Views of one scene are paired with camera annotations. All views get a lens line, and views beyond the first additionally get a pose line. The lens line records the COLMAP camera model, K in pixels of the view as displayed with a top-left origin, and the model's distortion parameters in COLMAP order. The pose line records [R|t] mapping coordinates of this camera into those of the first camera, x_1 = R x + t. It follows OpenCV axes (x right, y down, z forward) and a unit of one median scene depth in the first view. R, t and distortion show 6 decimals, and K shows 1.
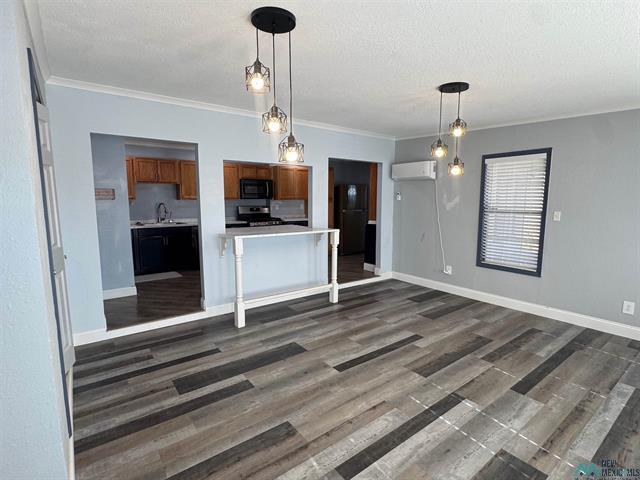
lens RADIAL K [[331.4, 0, 319.9], [0, 331.4, 240.0], [0, 0, 1]] dist [-0.000132, 0.000008]
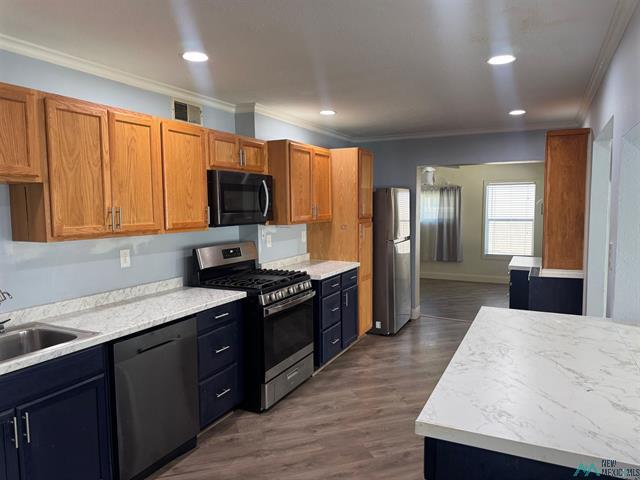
lens RADIAL K [[445.4, 0, 319.5], [0, 445.4, 239.9], [0, 0, 1]] dist [0.007124, 0.000843]
pose [[0.896829, -0.044373, 0.440146, -0.337788], [0.066658, 0.997151, -0.035293, -0.083819], [-0.437326, 0.060991, 0.897232, 0.515027]]
